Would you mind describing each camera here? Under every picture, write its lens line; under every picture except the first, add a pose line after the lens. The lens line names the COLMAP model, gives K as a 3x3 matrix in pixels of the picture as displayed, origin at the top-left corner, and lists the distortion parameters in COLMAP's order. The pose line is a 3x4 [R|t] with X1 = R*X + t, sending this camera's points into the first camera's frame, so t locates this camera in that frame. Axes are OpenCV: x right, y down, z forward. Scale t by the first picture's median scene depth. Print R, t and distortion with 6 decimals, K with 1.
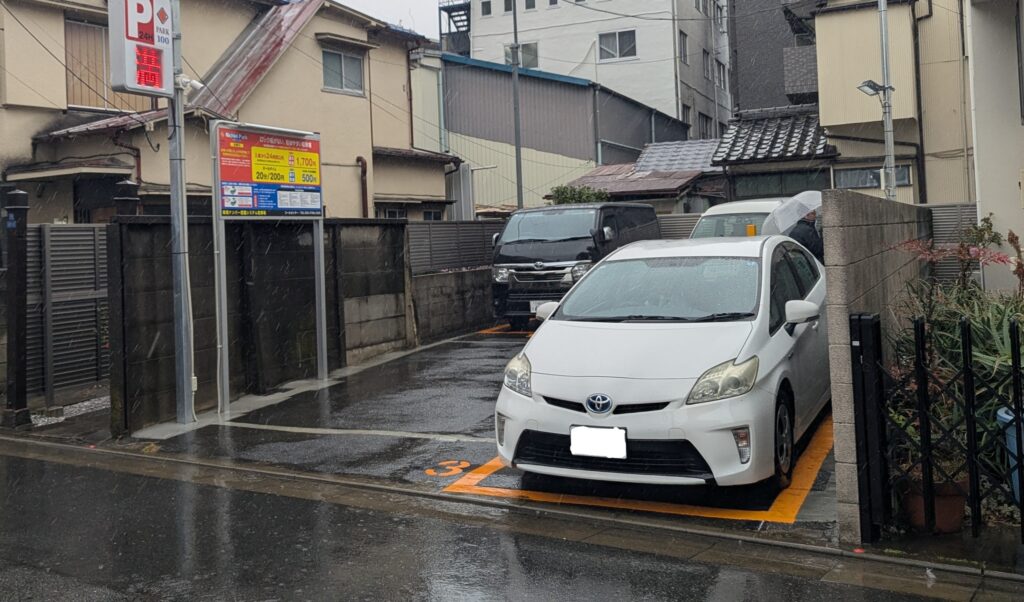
lens RADIAL K [[904.7, 0, 510.8], [0, 904.7, 300.4], [0, 0, 1]] dist [-0.041931, -0.007823]
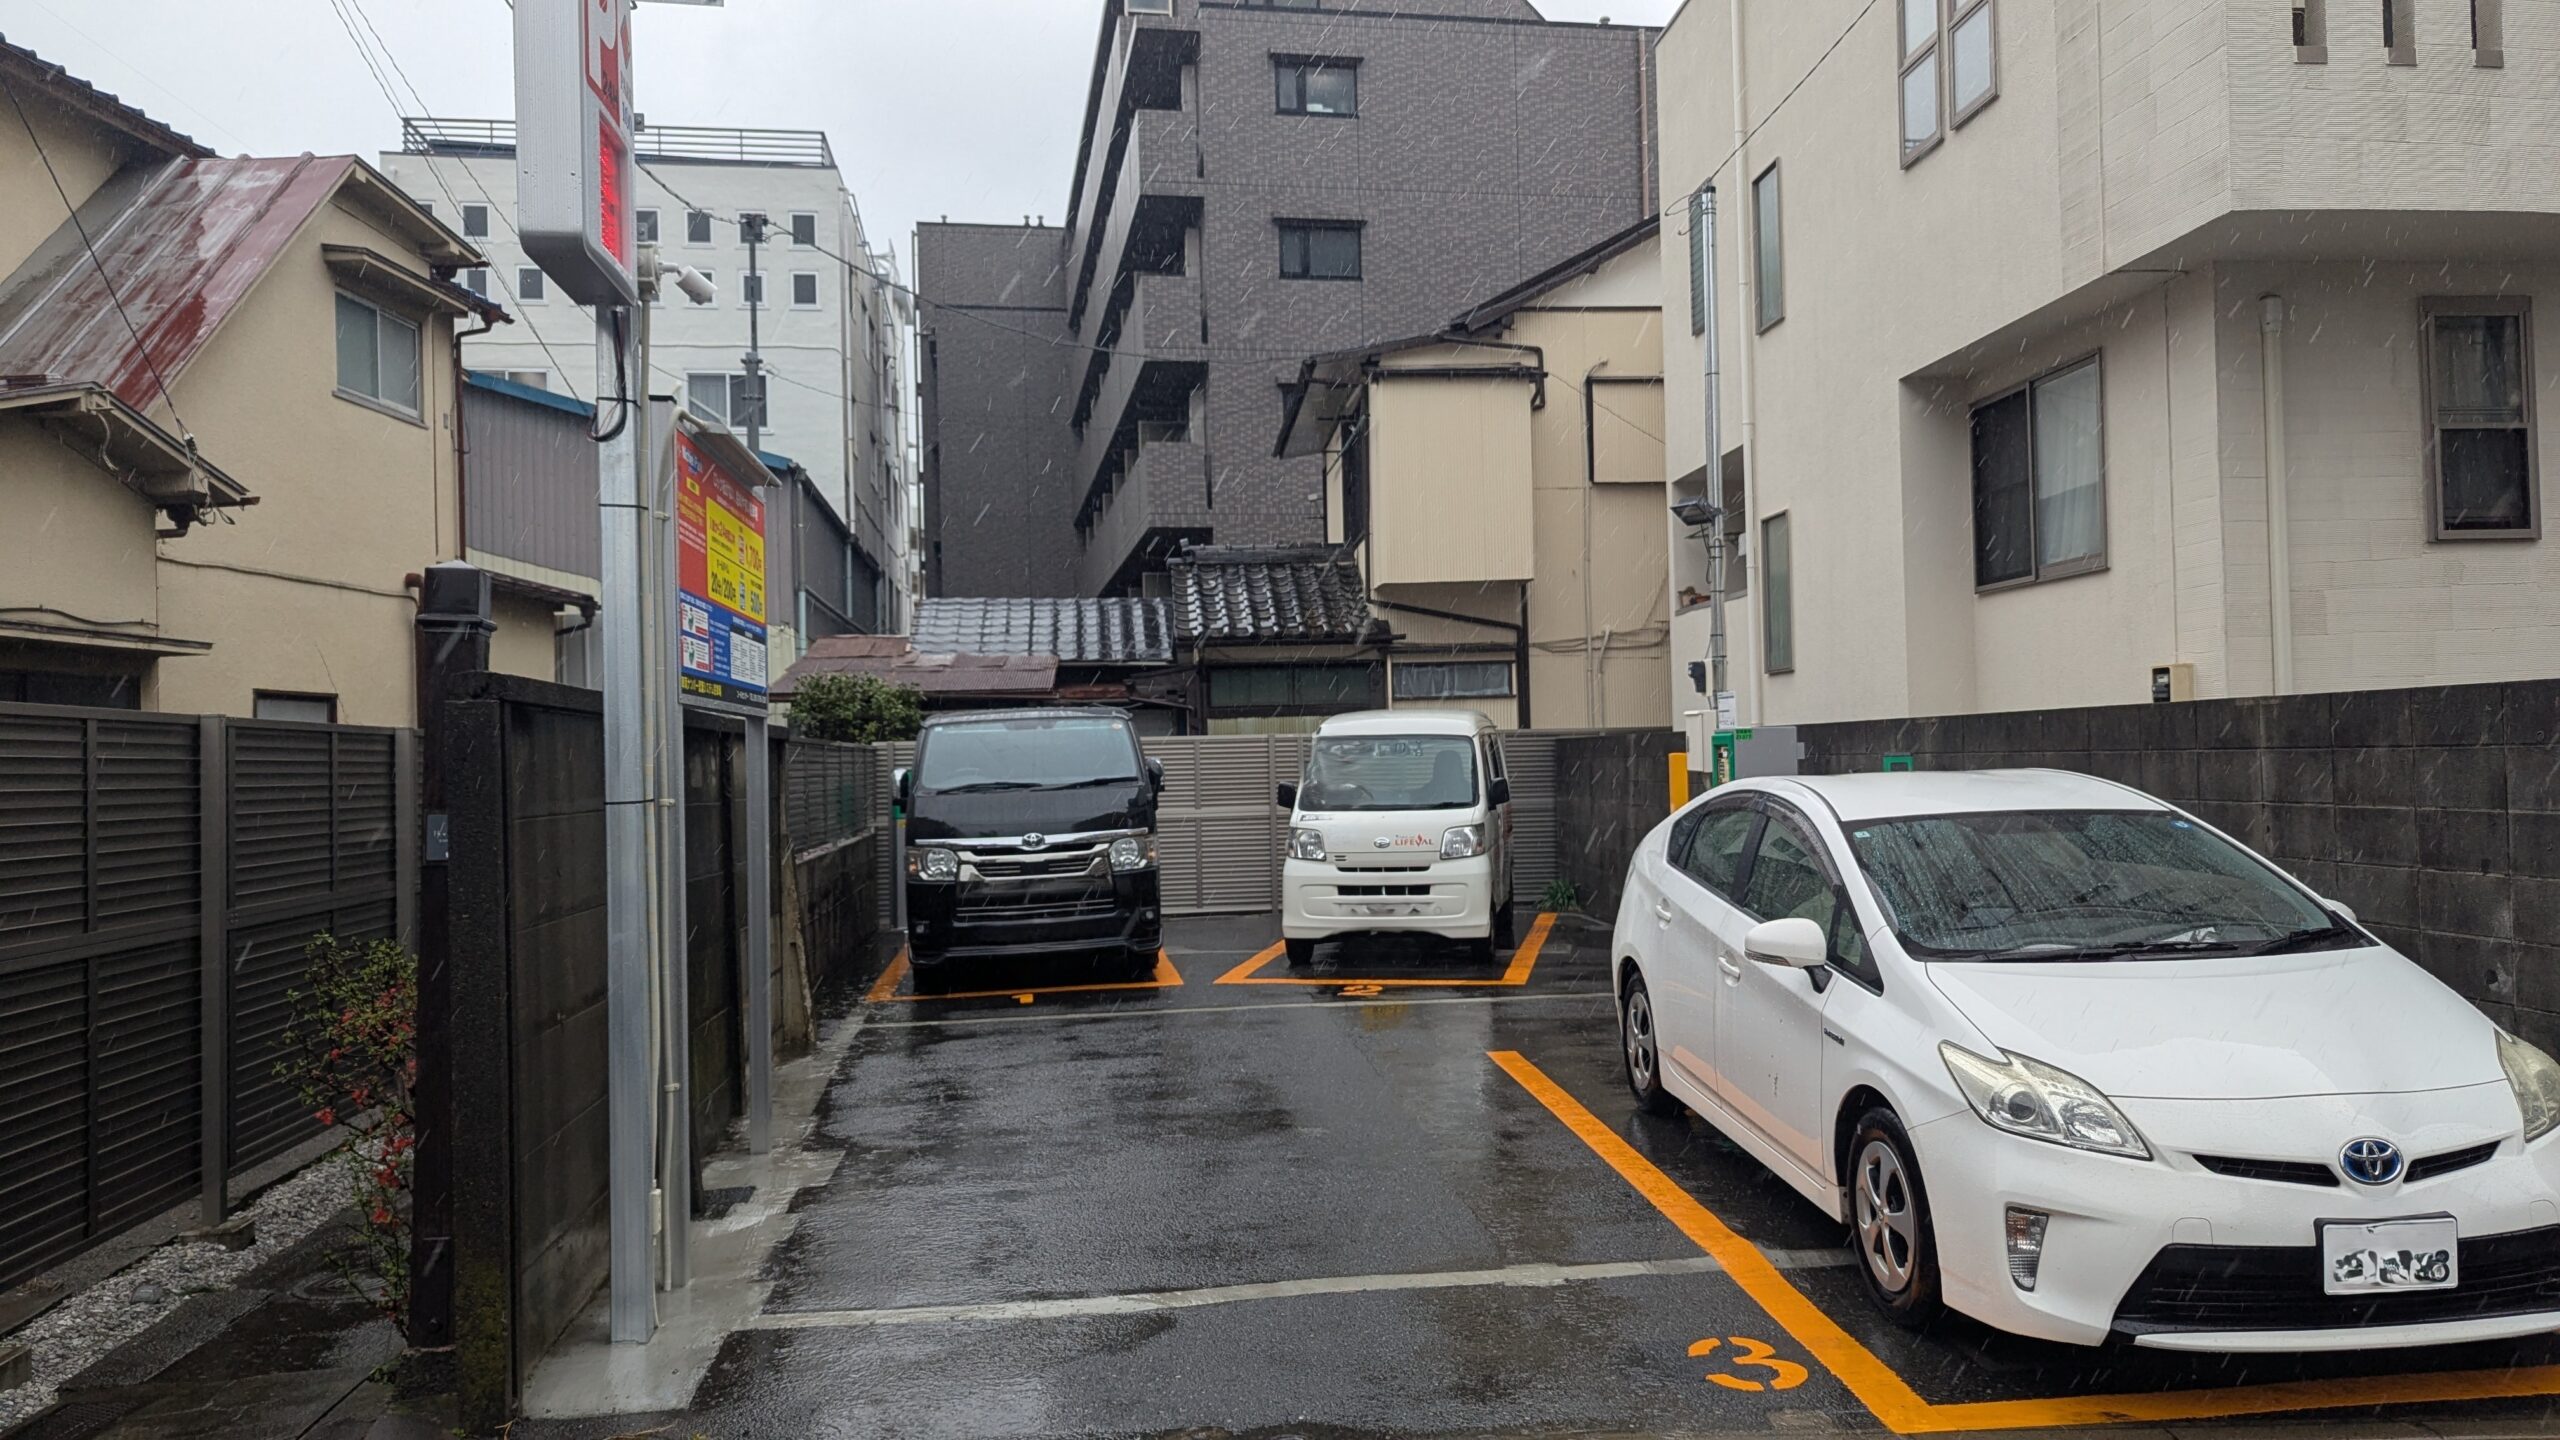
lens RADIAL K [[1666.5, 0, 1287.1], [0, 1666.5, 732.4], [0, 0, 1]] dist [0.027460, -0.004797]
pose [[0.849740, 0.027200, 0.526500, -0.237609], [0.029482, 0.994654, -0.098969, -0.005995], [-0.526377, 0.099620, 0.844395, 0.191654]]
